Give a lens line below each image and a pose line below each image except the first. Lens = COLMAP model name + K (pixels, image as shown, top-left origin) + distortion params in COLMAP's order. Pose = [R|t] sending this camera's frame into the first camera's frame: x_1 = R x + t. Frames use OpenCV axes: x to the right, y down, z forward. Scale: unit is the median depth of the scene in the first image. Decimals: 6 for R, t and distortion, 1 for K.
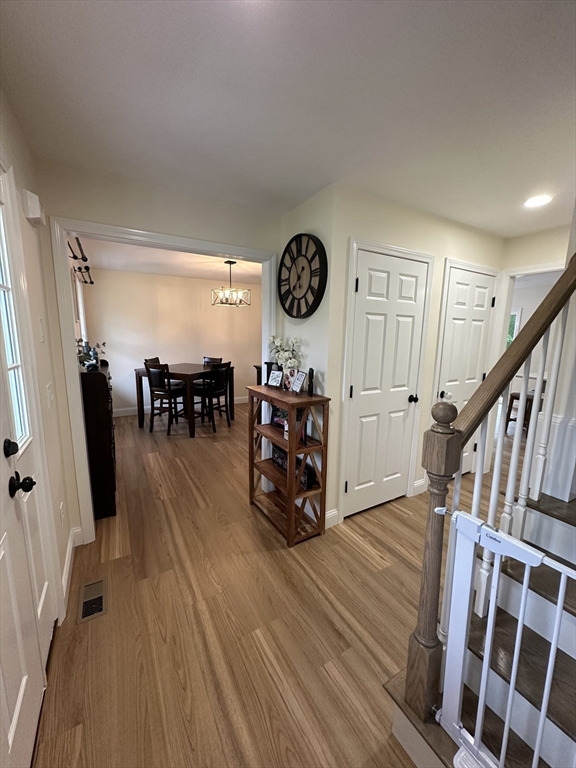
lens RADIAL K [[307.4, 0, 288.2], [0, 307.4, 383.7], [0, 0, 1]] dist [0.002552, 0.000033]
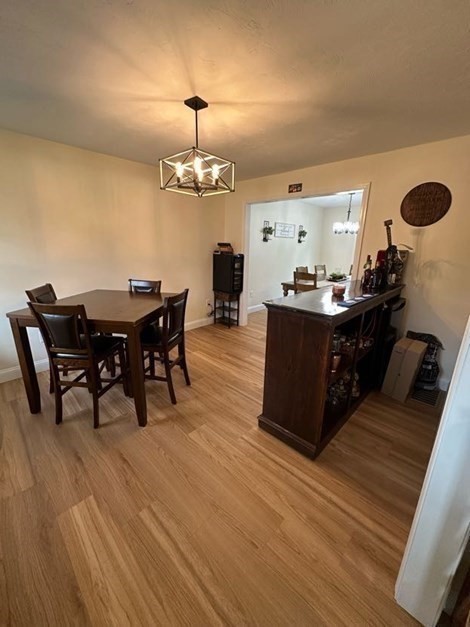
lens RADIAL K [[251.0, 0, 236.6], [0, 251.0, 316.1], [0, 0, 1]] dist [0.002552, 0.000033]
pose [[0.960992, -0.072385, 0.266935, -0.247457], [0.039454, 0.991152, 0.126734, -0.083341], [-0.273746, -0.111259, 0.955345, 0.503867]]
